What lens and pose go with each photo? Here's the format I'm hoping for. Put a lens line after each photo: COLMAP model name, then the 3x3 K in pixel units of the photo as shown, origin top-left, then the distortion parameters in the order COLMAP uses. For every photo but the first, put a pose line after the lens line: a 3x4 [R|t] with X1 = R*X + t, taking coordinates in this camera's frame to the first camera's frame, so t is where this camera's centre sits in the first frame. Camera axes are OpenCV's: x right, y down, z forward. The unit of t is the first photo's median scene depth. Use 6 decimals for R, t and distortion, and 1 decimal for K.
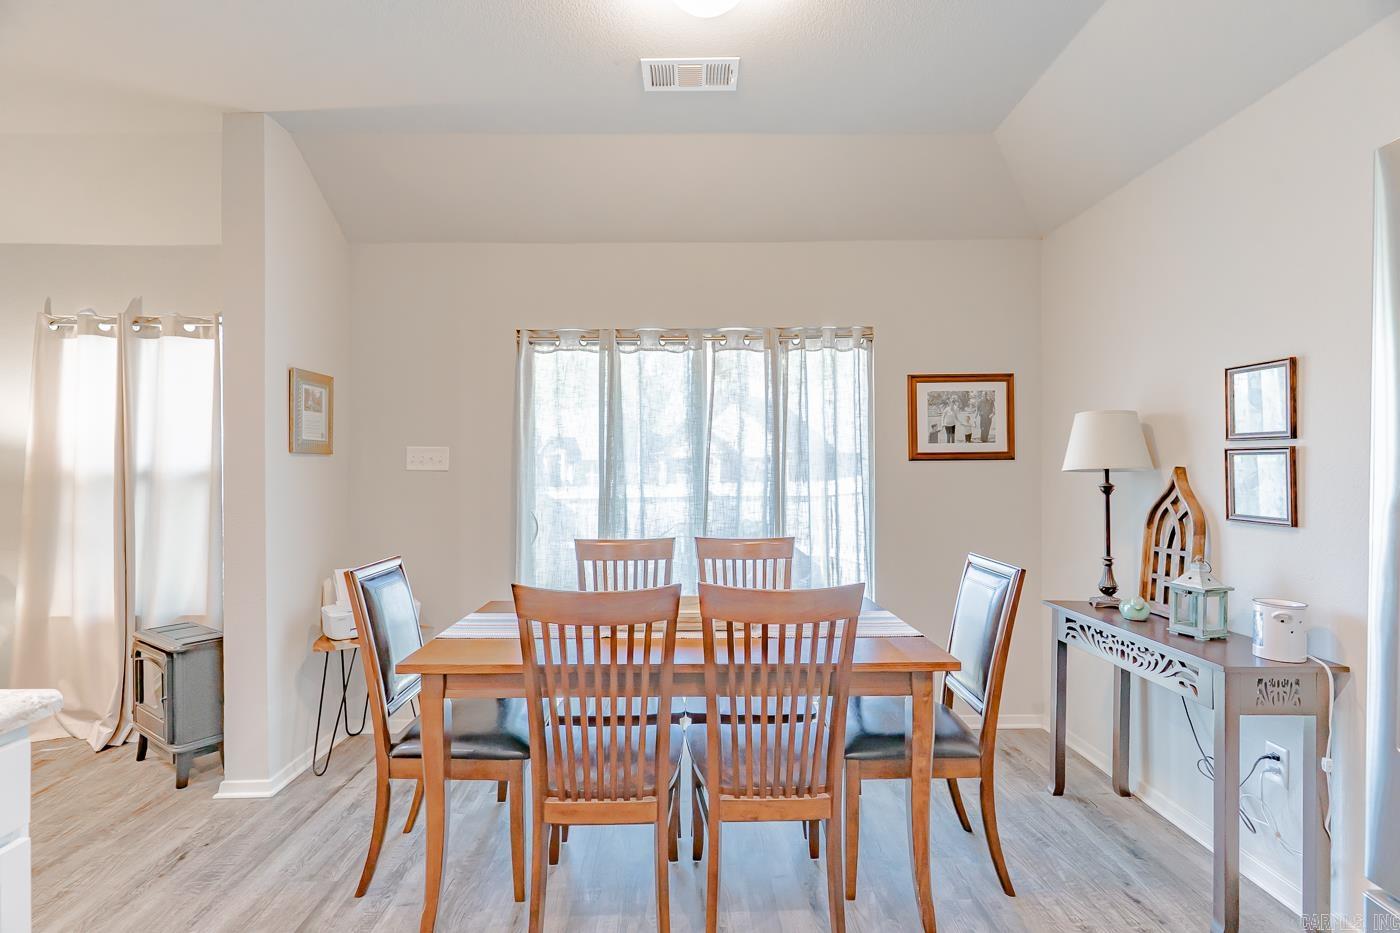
lens RADIAL K [[674.3, 0, 689.6], [0, 674.3, 466.9], [0, 0, 1]] dist [-0.001838, 0.001813]
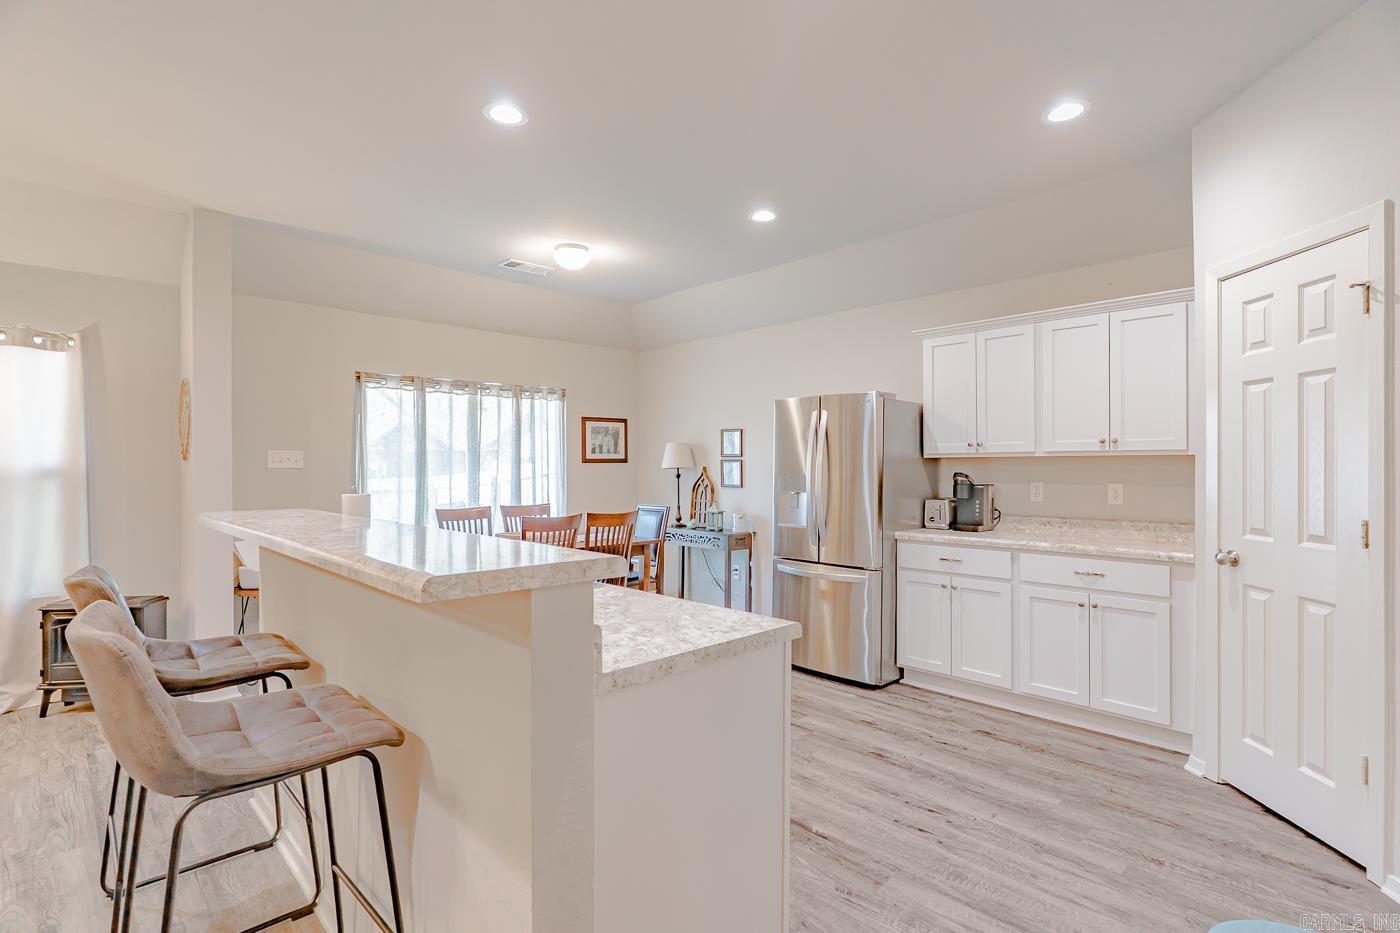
lens RADIAL K [[674.3, 0, 699.5], [0, 674.3, 464.3], [0, 0, 1]] dist [-0.001838, 0.001813]
pose [[0.722499, 0.003977, 0.691361, -0.838445], [-0.003650, 0.999991, -0.001939, -0.003529], [-0.691363, -0.001123, 0.722507, -0.654571]]
